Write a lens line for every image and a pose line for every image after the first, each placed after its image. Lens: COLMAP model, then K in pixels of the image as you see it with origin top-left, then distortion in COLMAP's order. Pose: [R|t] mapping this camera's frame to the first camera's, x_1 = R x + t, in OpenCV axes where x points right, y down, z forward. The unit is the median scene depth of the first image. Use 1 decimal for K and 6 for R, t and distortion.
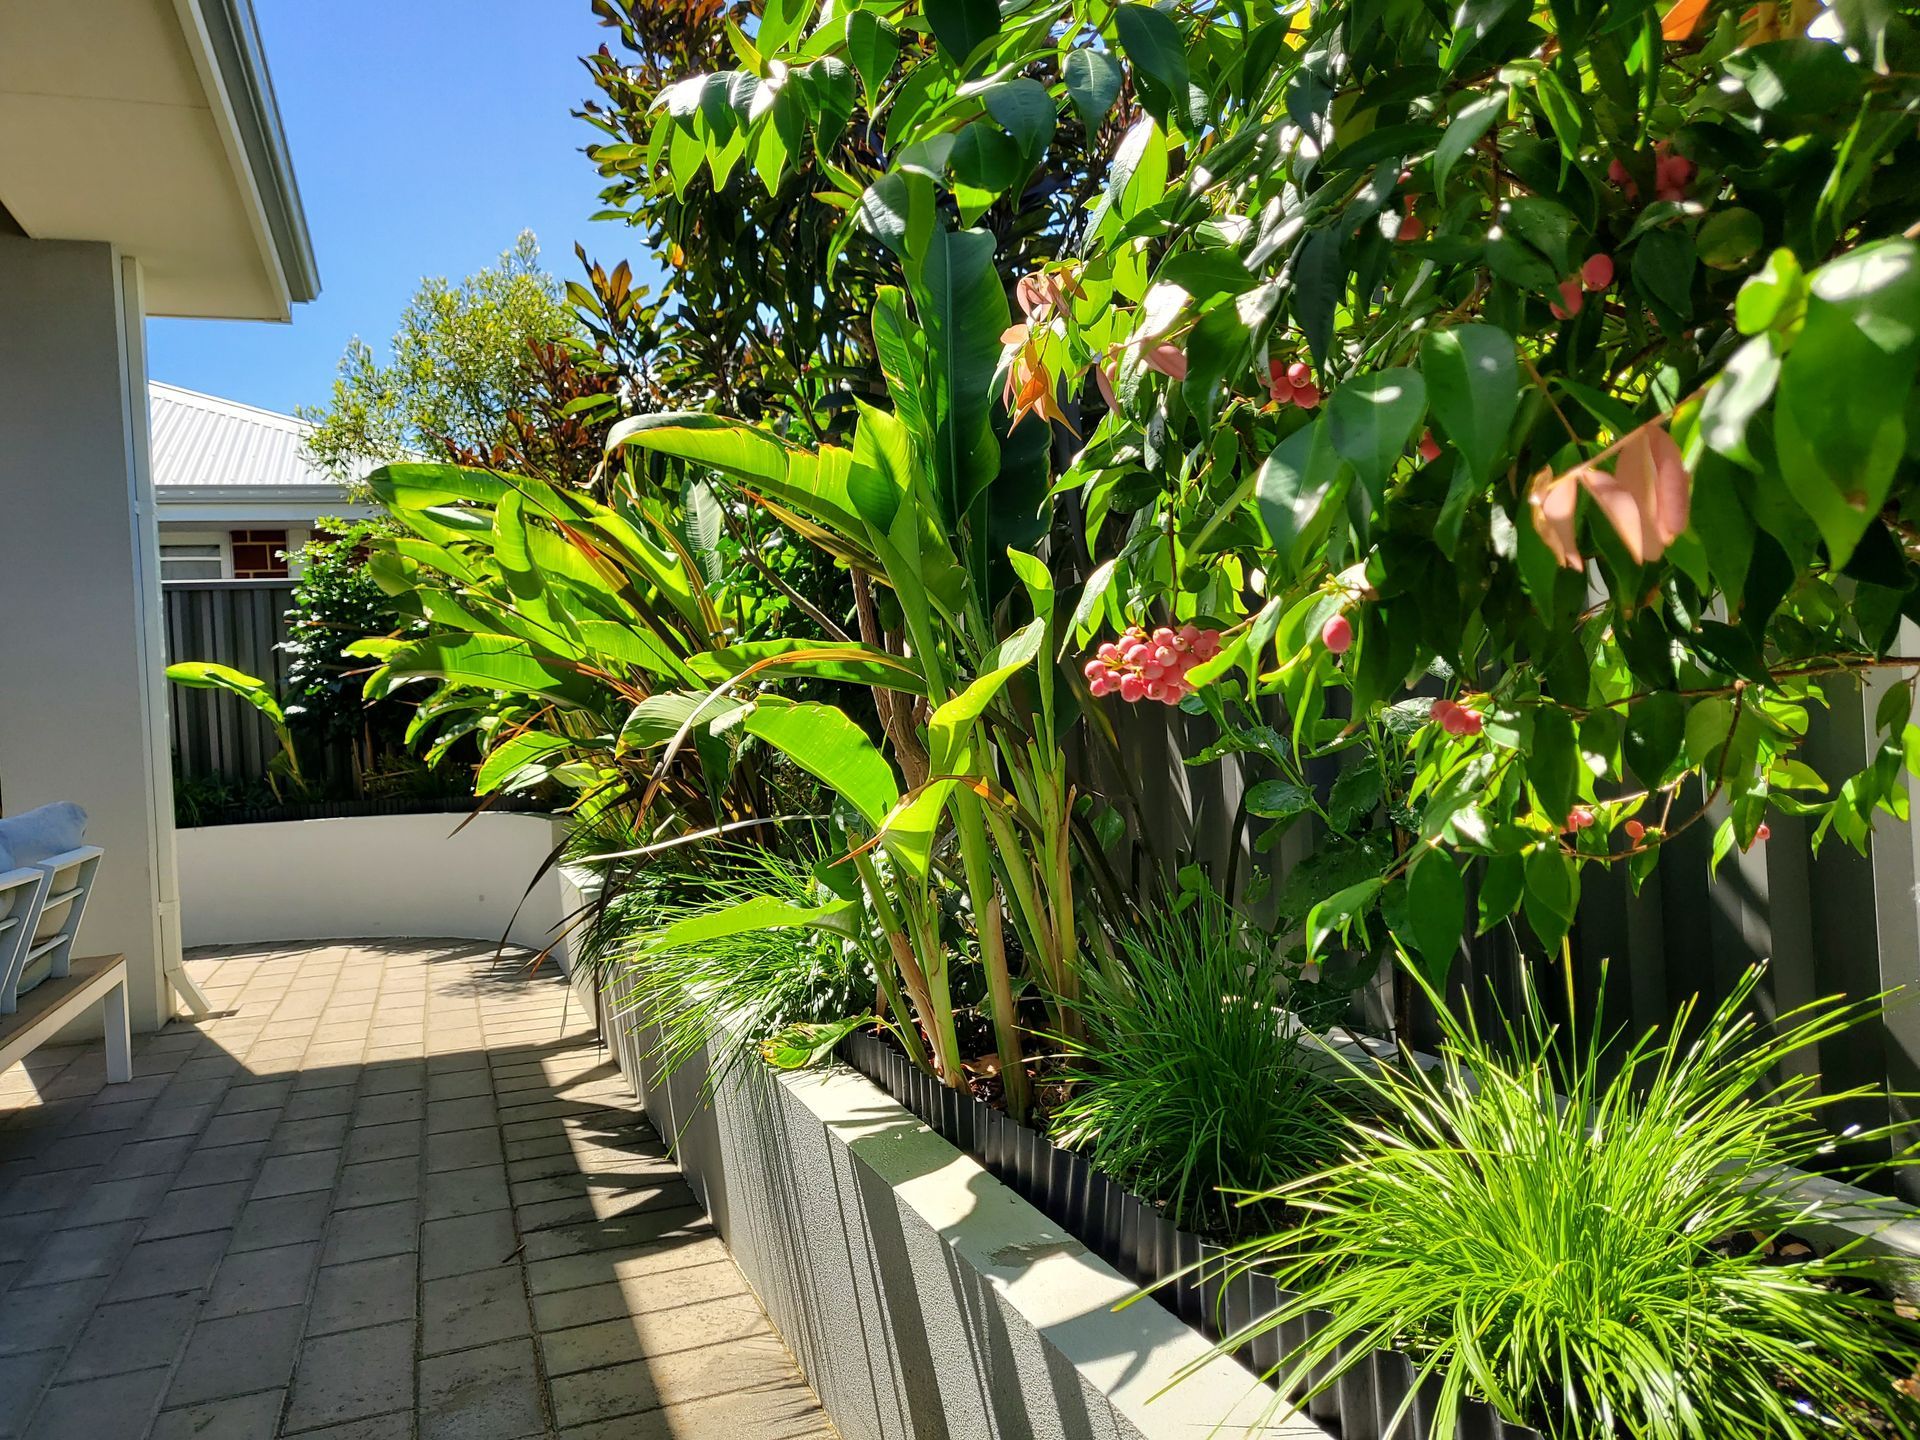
lens RADIAL K [[1472.2, 0, 929.8], [0, 1472.2, 717.1], [0, 0, 1]] dist [-0.006075, 0.057850]
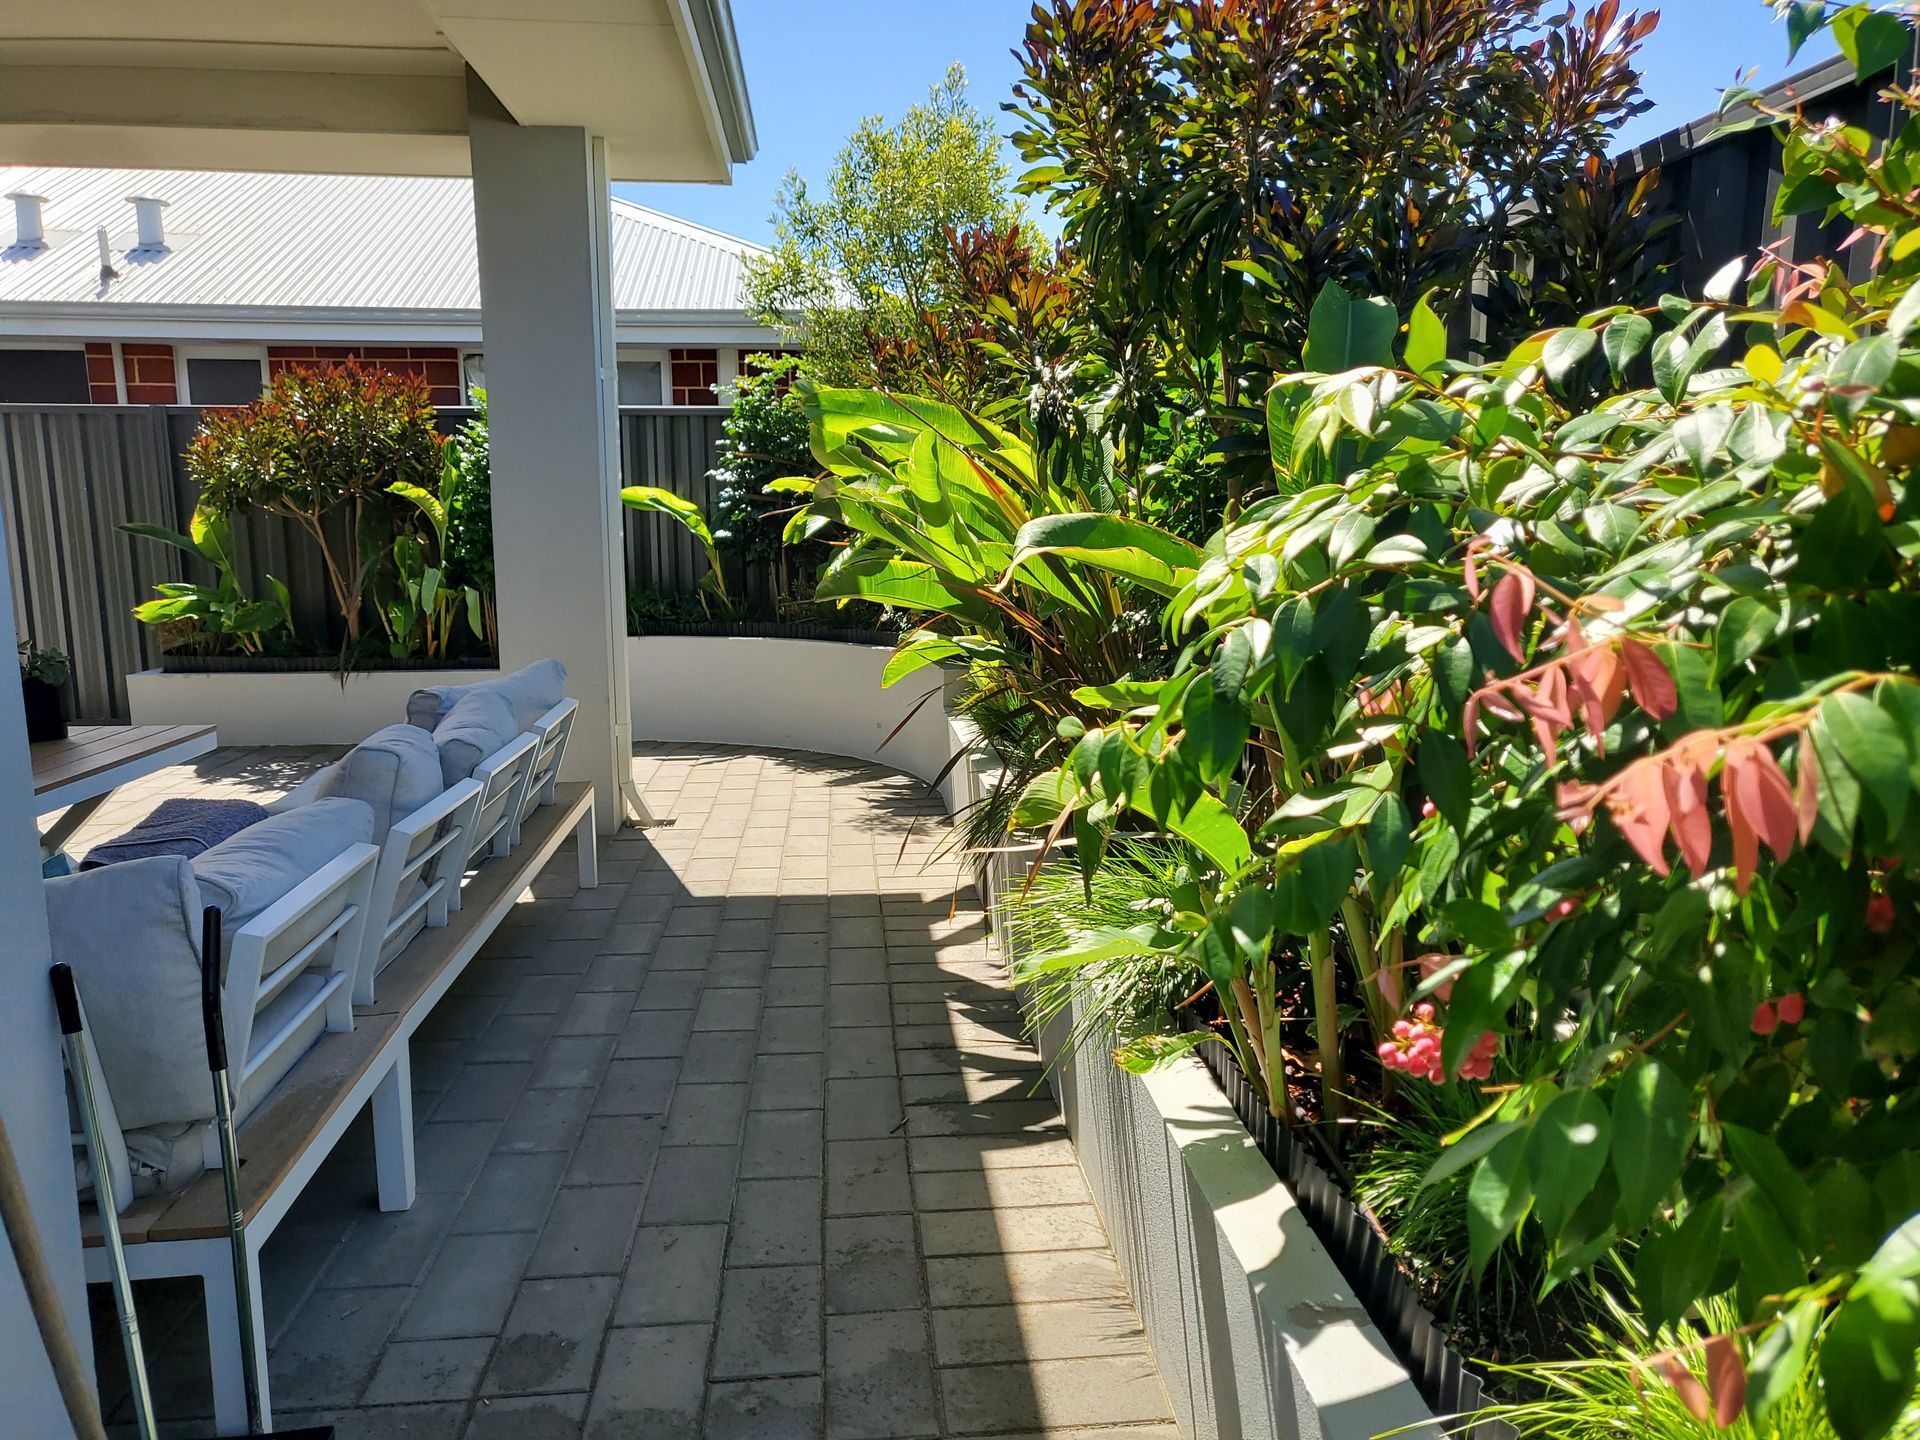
lens RADIAL K [[1450.3, 0, 956.2], [0, 1450.3, 742.7], [0, 0, 1]] dist [-0.002982, 0.001364]
pose [[0.969178, 0.090787, -0.229023, 0.003301], [-0.051473, 0.983727, 0.172138, -0.122856], [0.240924, -0.155044, 0.958080, -0.057315]]
